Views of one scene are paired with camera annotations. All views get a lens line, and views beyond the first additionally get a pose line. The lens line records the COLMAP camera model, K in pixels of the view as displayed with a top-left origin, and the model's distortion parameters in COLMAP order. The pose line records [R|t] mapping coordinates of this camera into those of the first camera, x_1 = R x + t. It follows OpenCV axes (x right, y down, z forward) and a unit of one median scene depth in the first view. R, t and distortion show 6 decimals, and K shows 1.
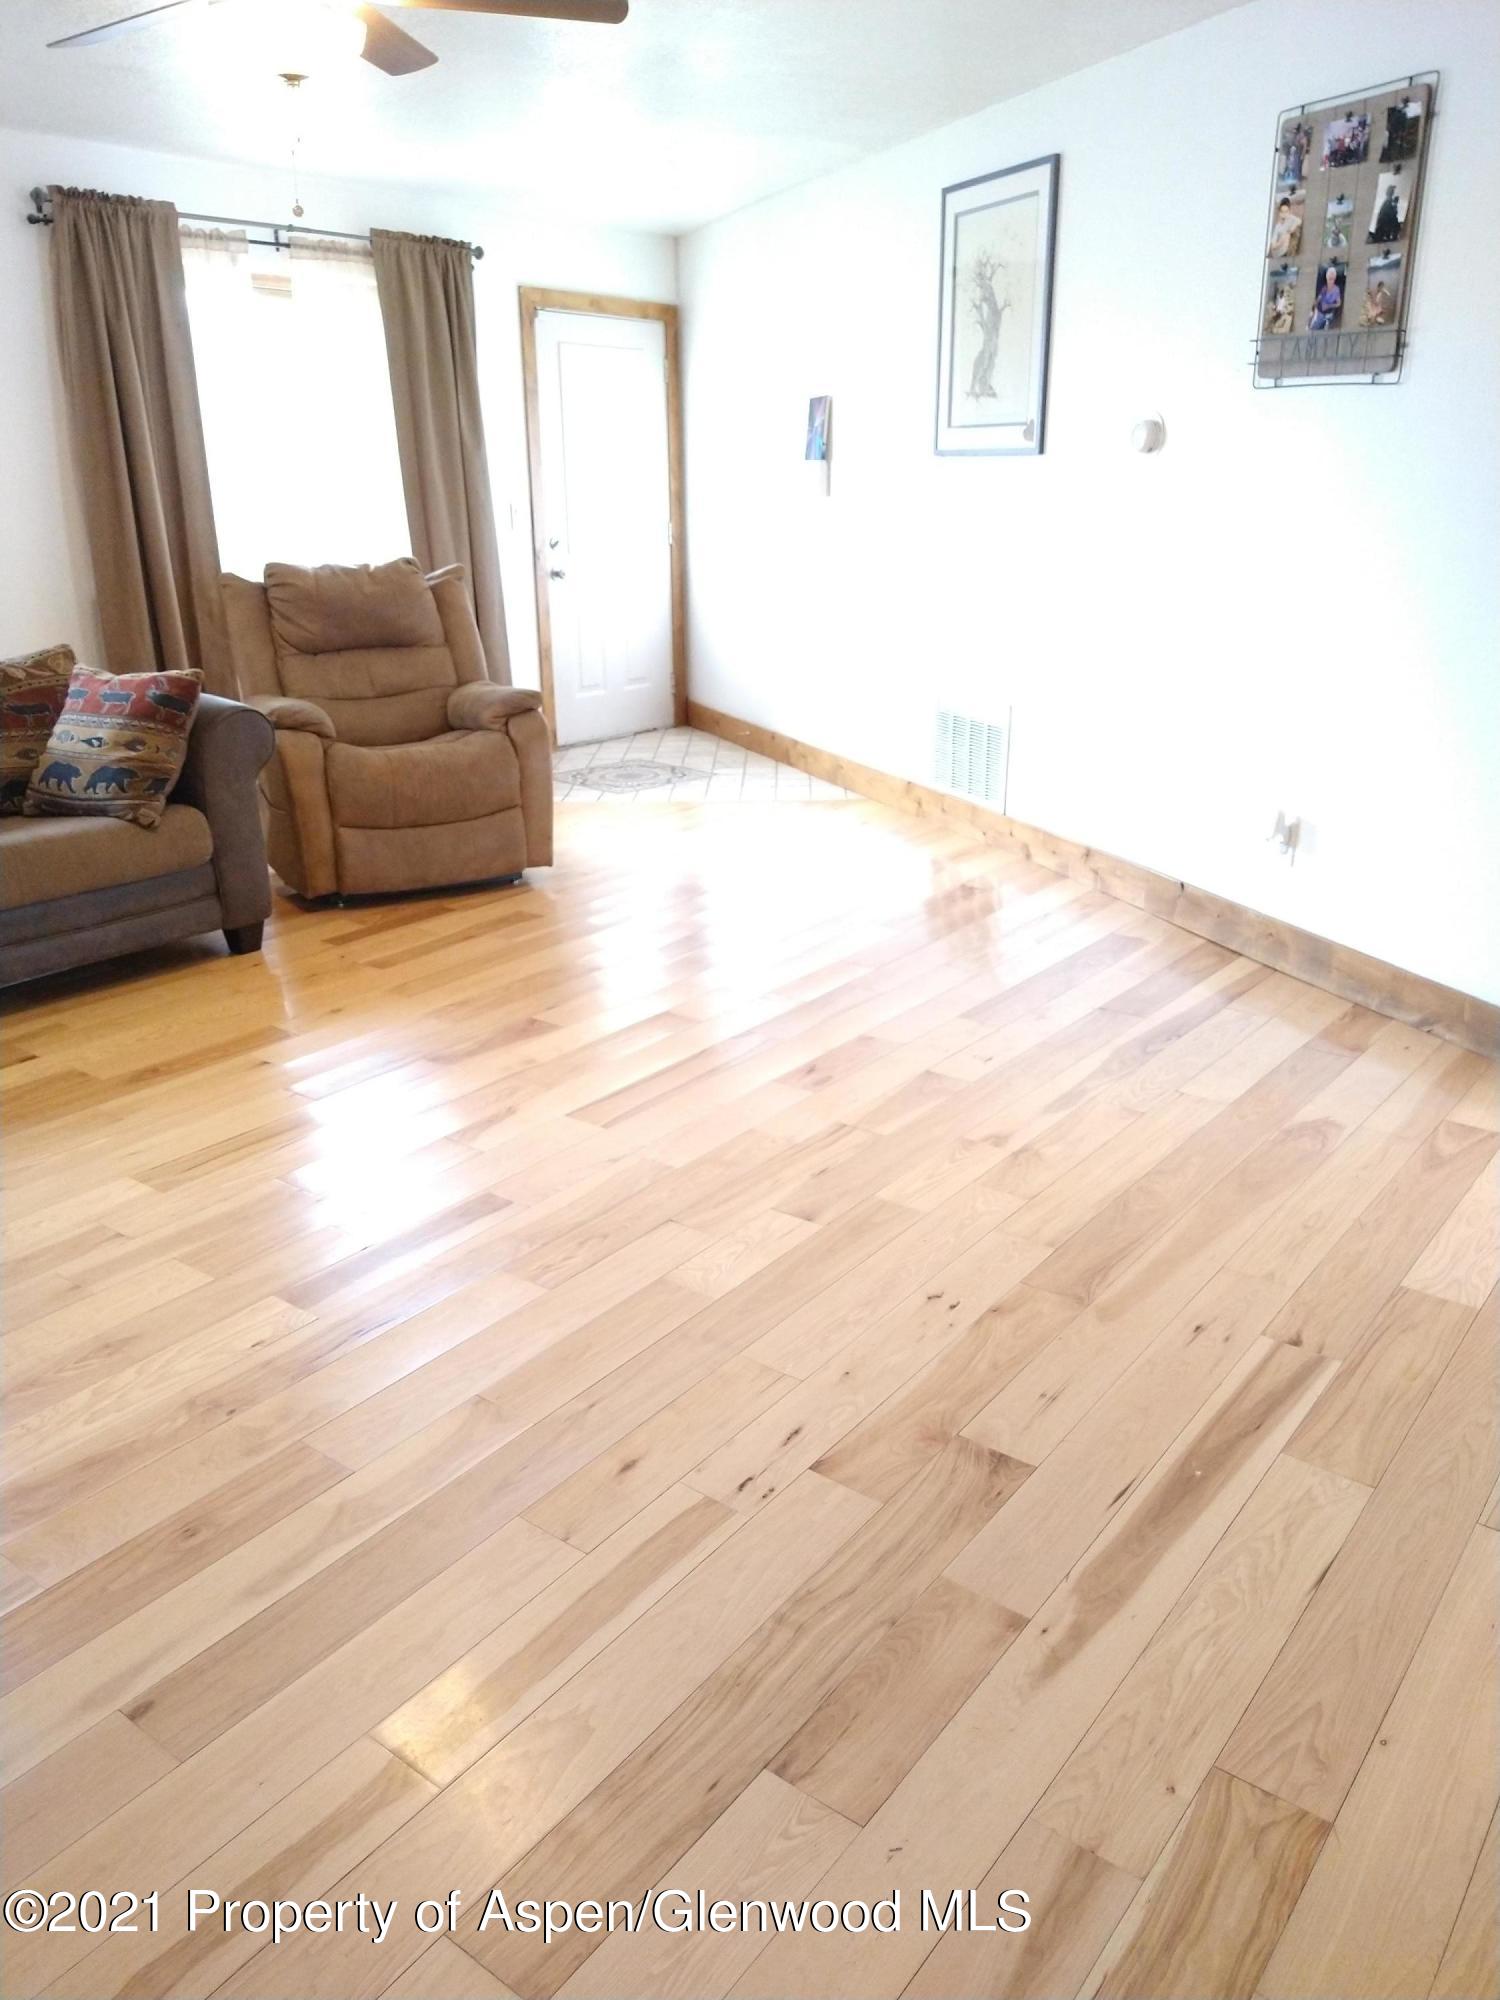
lens RADIAL K [[1476.5, 0, 743.4], [0, 1476.5, 993.3], [0, 0, 1]] dist [0.096784, -0.143892]
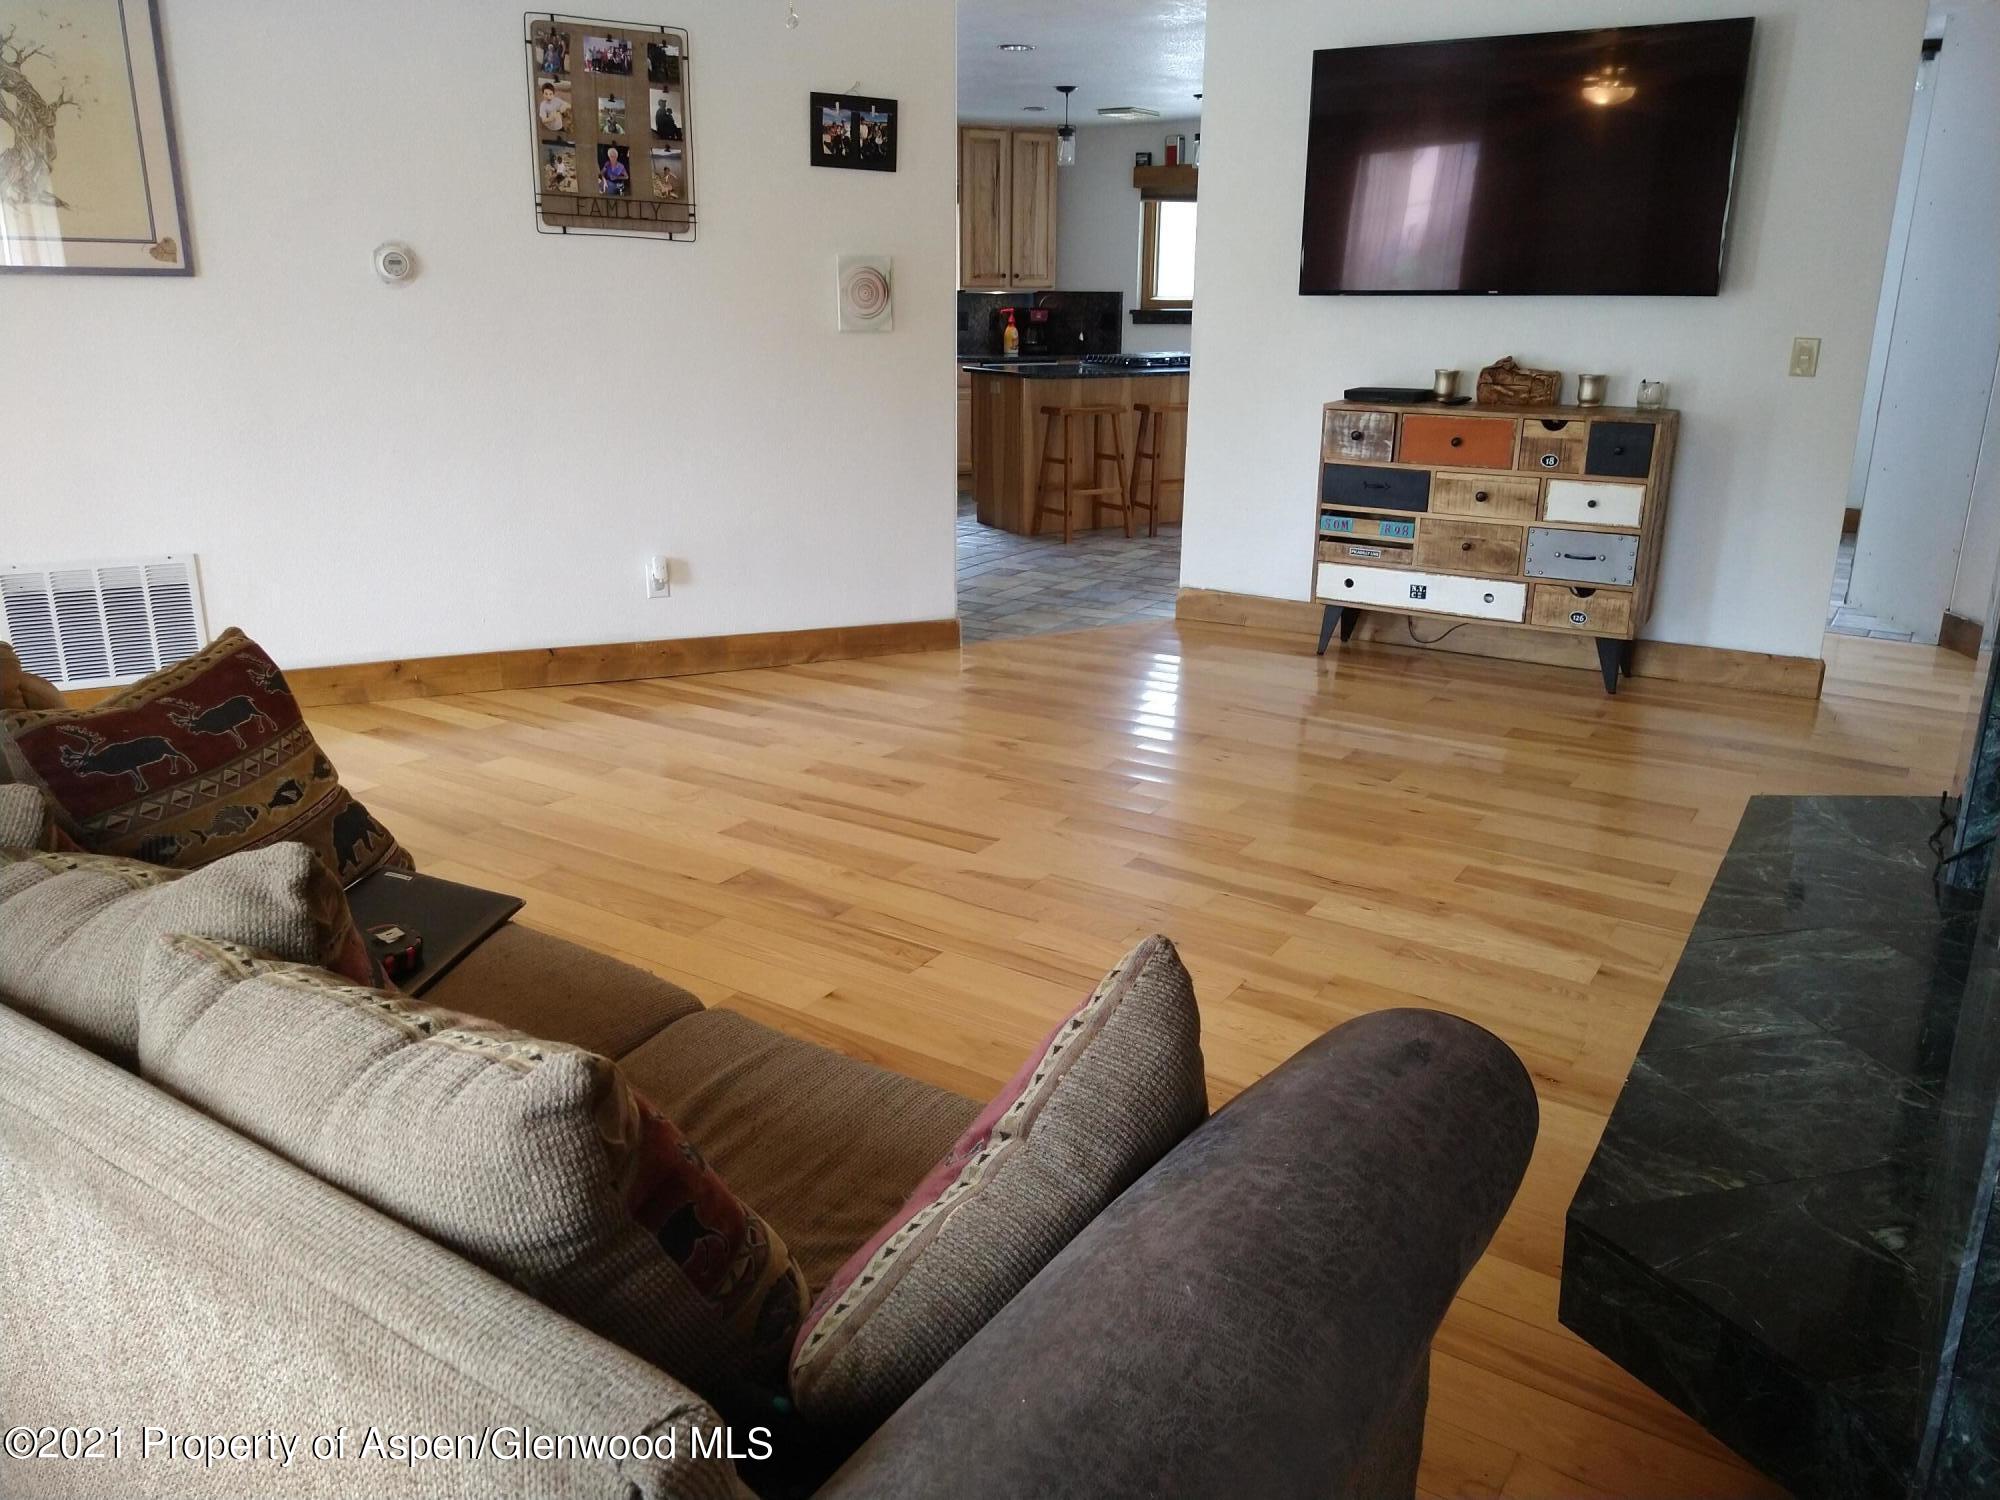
lens RADIAL K [[1476.5, 0, 1006.2], [0, 1476.5, 746.0], [0, 0, 1]] dist [0.096784, -0.143892]
pose [[-0.089422, -0.279962, 0.955837, -0.907046], [0.322466, 0.899854, 0.293732, -0.243809], [-0.942348, 0.334491, 0.009812, 0.715349]]
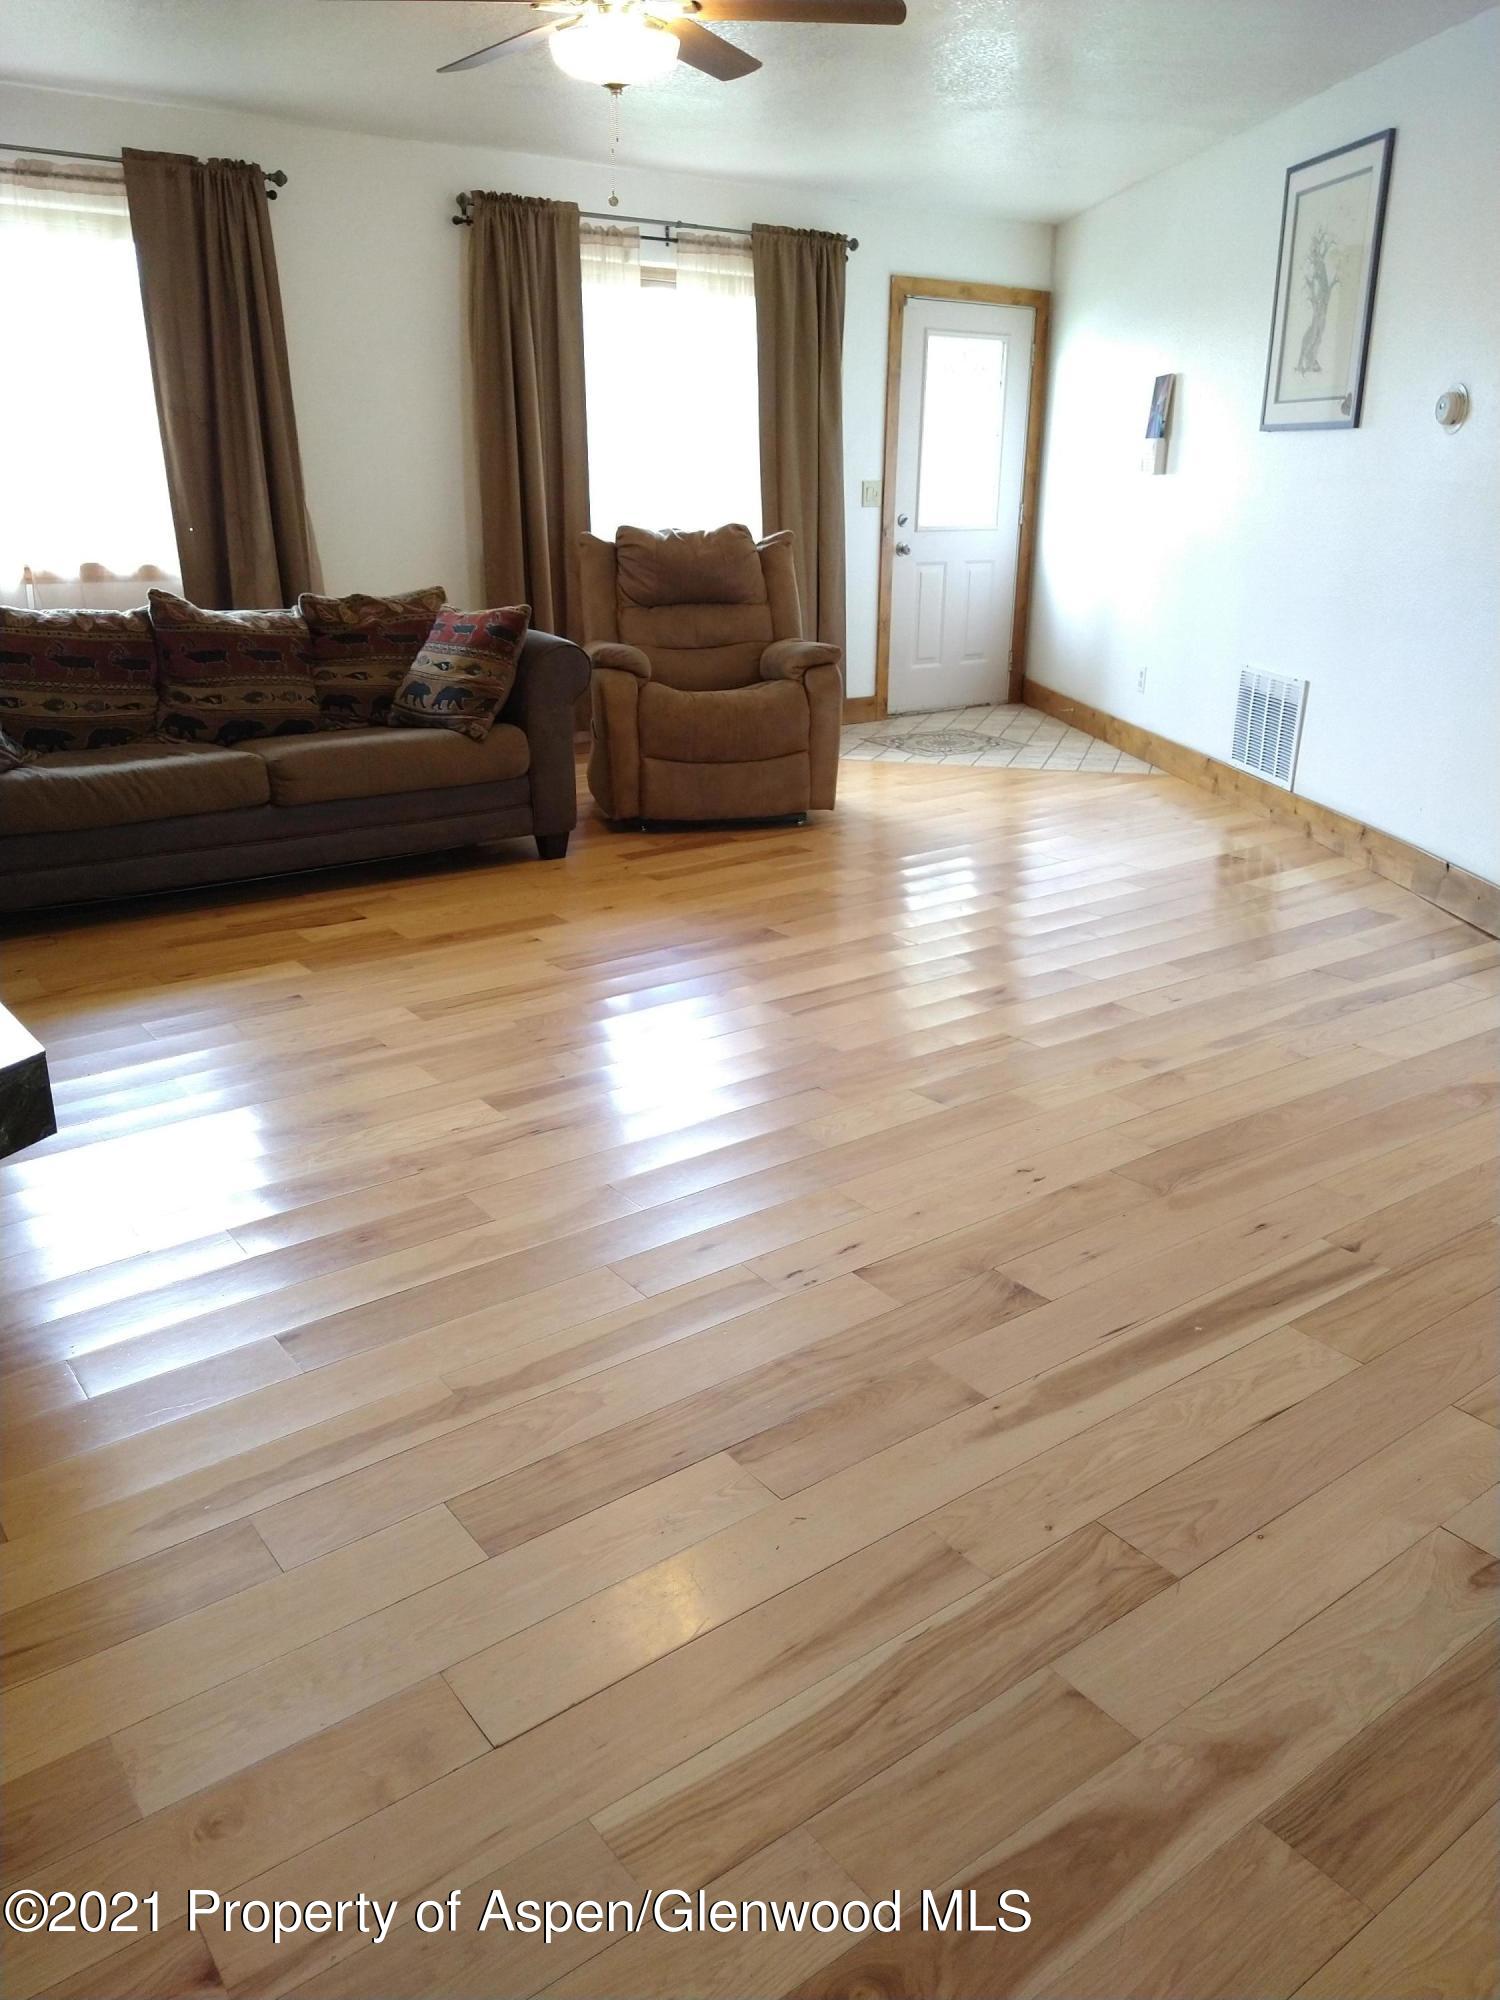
lens RADIAL K [[1467.2, 0, 750.0], [0, 1467.2, 1000.0], [0, 0, 1]] dist [0.102836, -0.163944]
pose [[0.962541, 0.103600, -0.250562, 0.113996], [-0.102247, 0.994588, 0.018446, 0.046438], [0.251117, 0.007864, 0.967925, -0.065713]]
